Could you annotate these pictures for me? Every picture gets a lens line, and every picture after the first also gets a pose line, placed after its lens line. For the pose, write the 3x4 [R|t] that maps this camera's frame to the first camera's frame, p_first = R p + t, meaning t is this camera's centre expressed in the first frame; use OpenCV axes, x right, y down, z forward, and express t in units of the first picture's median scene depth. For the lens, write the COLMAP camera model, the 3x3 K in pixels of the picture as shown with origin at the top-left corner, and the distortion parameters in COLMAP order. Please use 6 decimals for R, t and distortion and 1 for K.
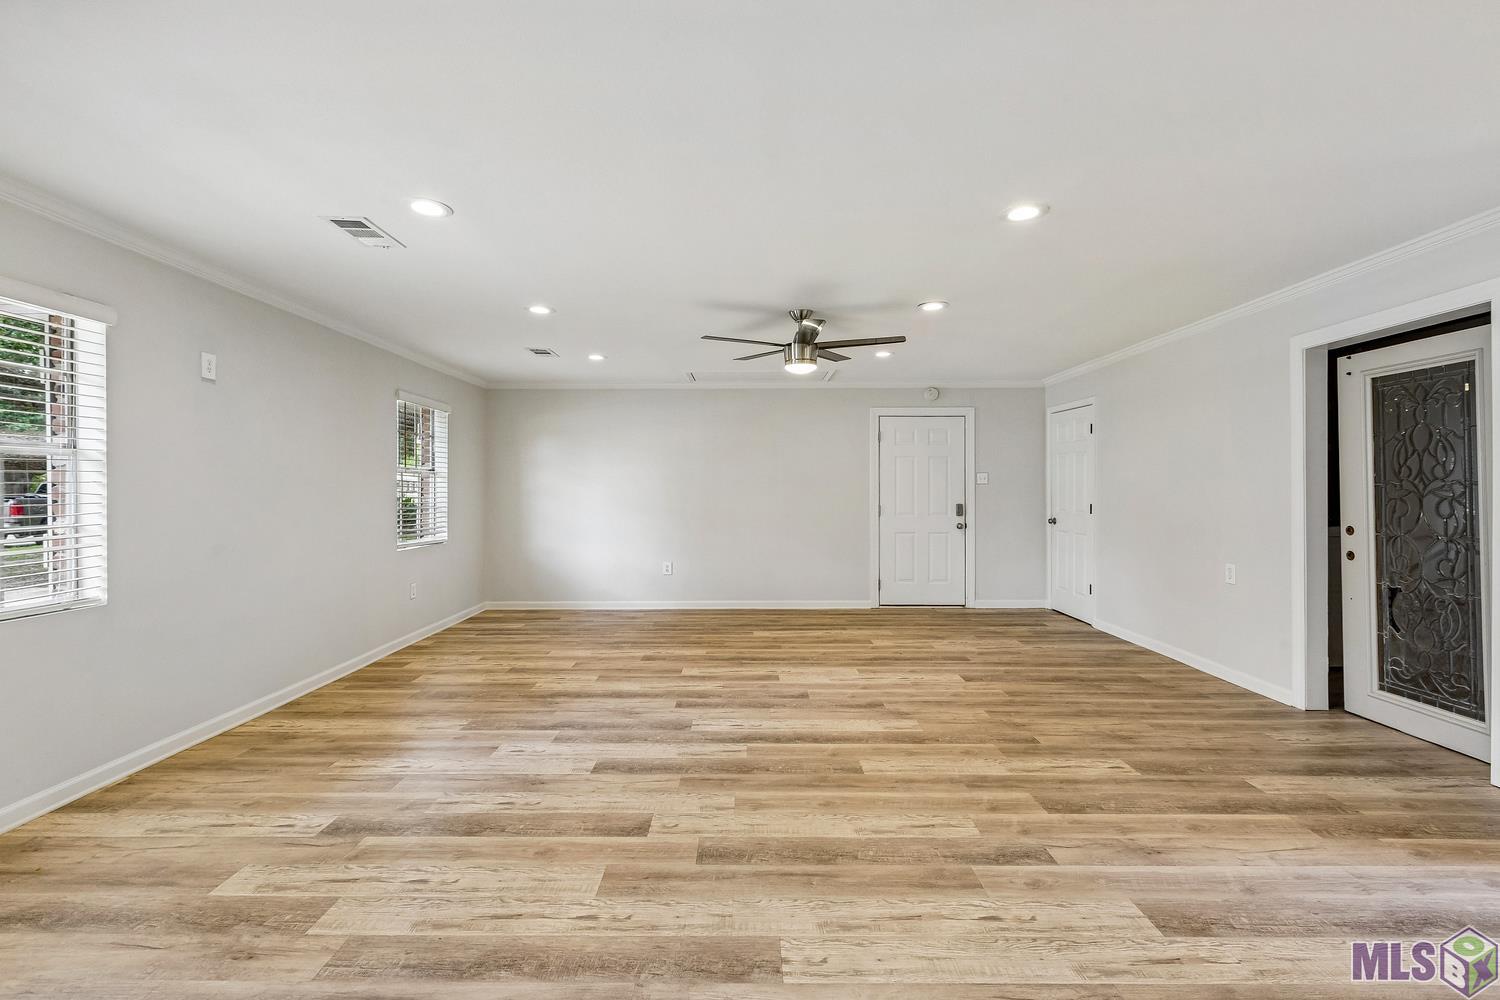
lens RADIAL K [[669.1, 0, 731.2], [0, 669.1, 479.5], [0, 0, 1]] dist [0.001583, -0.001569]
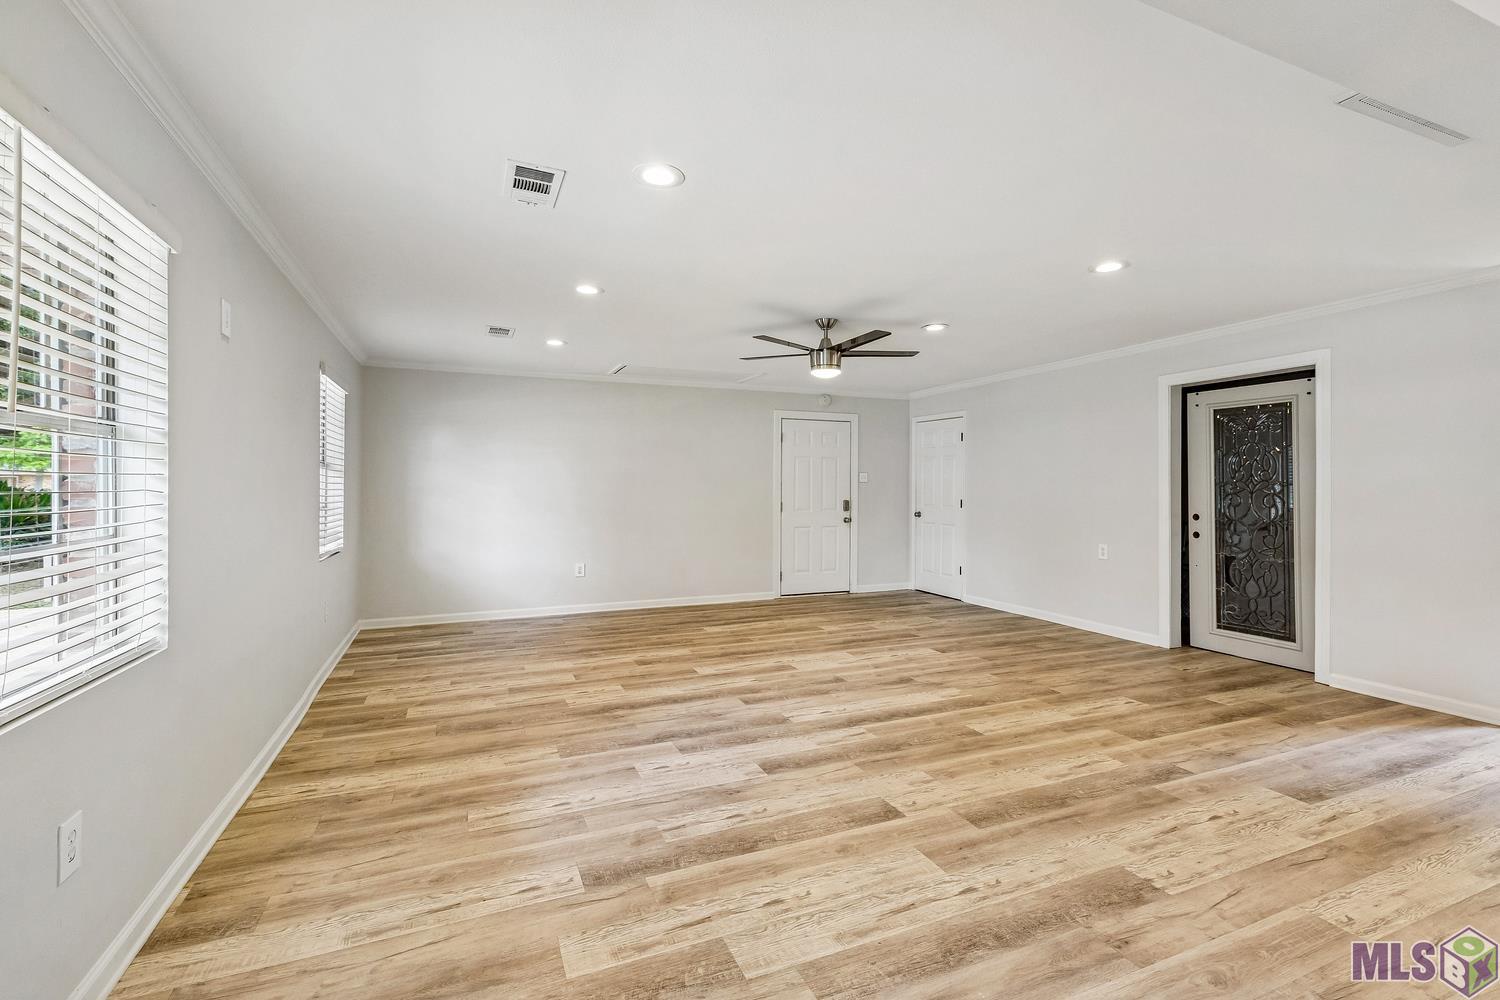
lens RADIAL K [[669.1, 0, 732.0], [0, 669.1, 480.1], [0, 0, 1]] dist [0.001583, -0.001569]
pose [[0.919235, 0.006265, 0.393659, -0.556184], [-0.007894, 0.999966, 0.002519, 0.002815], [-0.393630, -0.005423, 0.919253, 0.100745]]
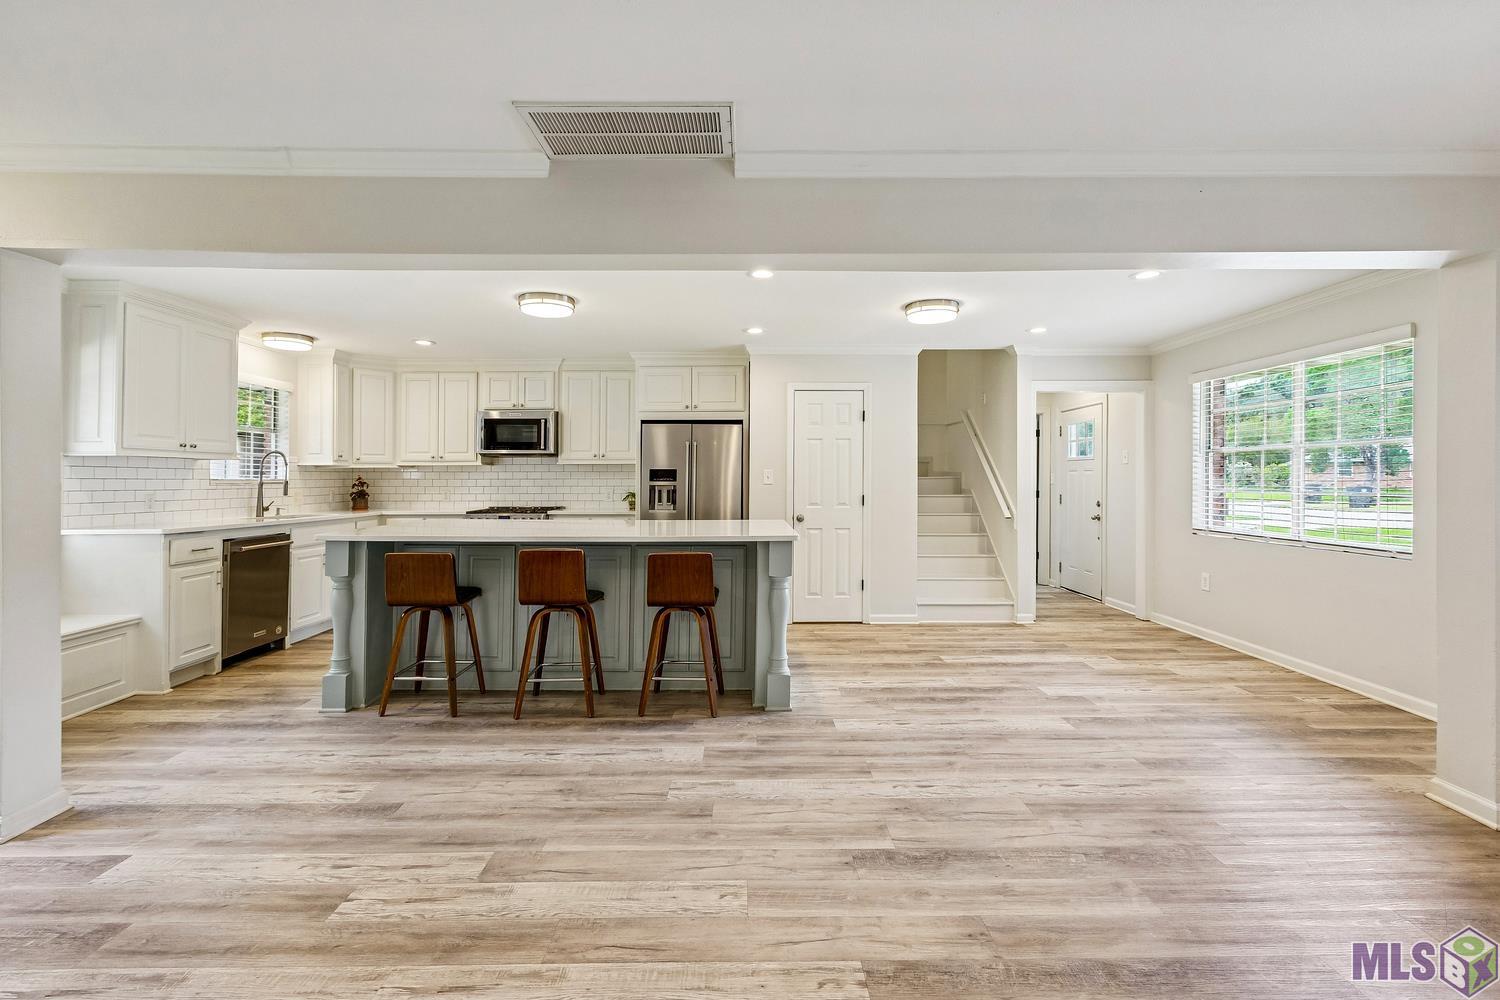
lens RADIAL K [[669.1, 0, 746.5], [0, 669.1, 463.6], [0, 0, 1]] dist [0.001583, -0.001569]
pose [[-0.999588, 0.003447, -0.028511, 0.137710], [0.004334, 0.999507, -0.031110, 0.009166], [0.028390, -0.031221, -0.999109, 1.005786]]
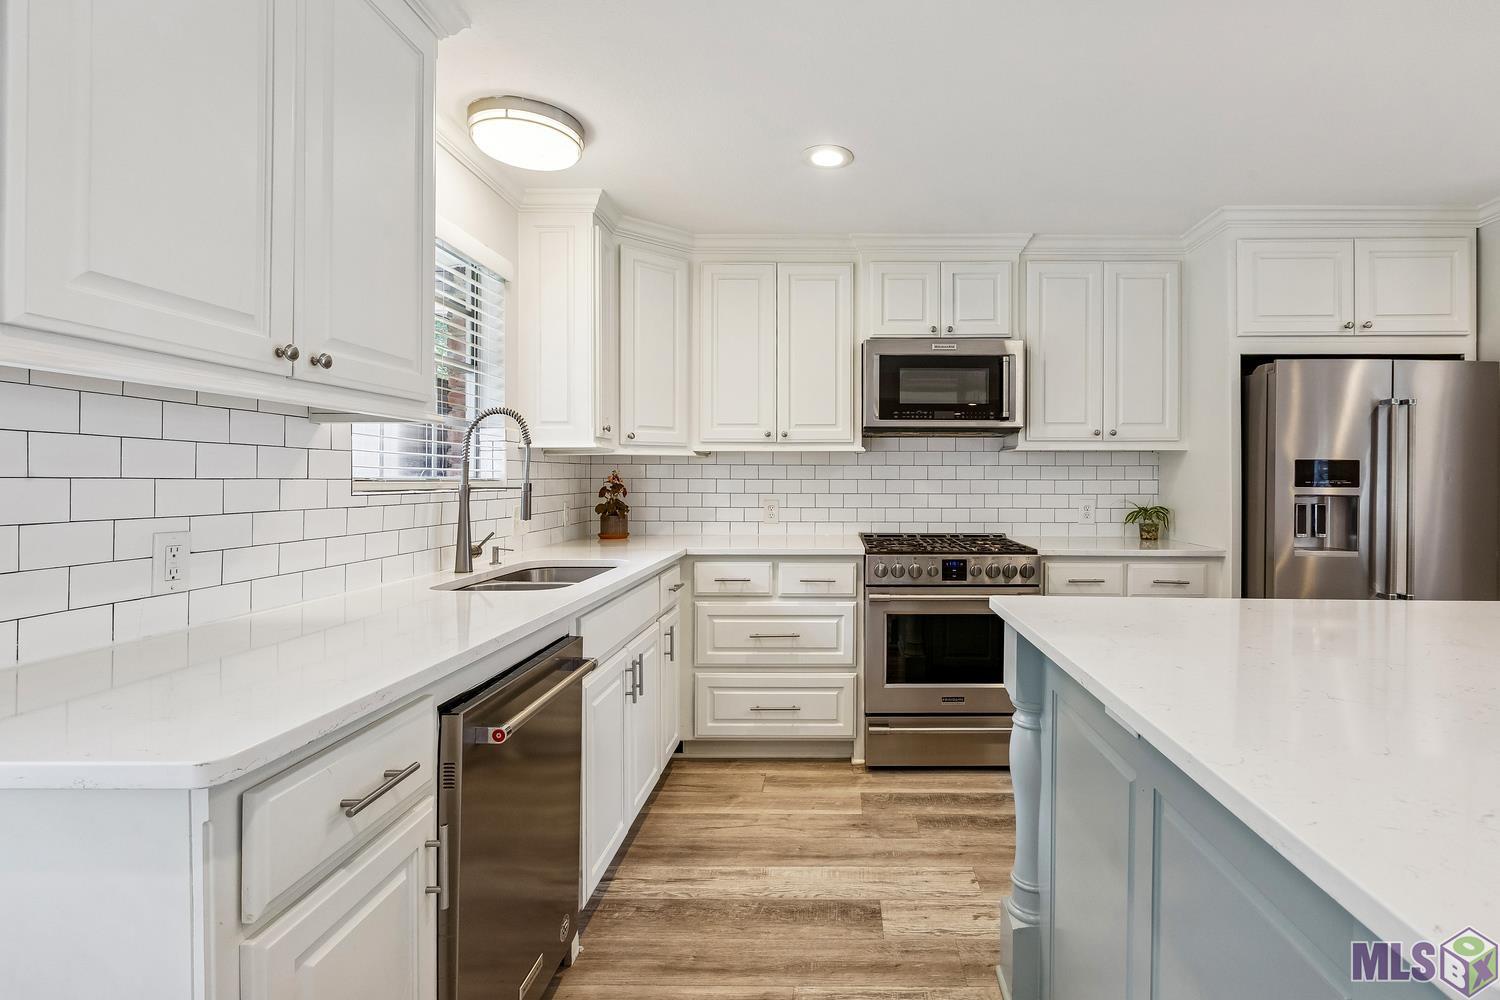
lens RADIAL K [[669.1, 0, 803.4], [0, 669.1, 475.9], [0, 0, 1]] dist [0.001583, -0.001569]
pose [[-0.999916, -0.001114, -0.012911, 0.912443], [-0.000980, 0.999946, -0.010376, -0.003969], [0.012922, -0.010362, -0.999863, 0.049187]]
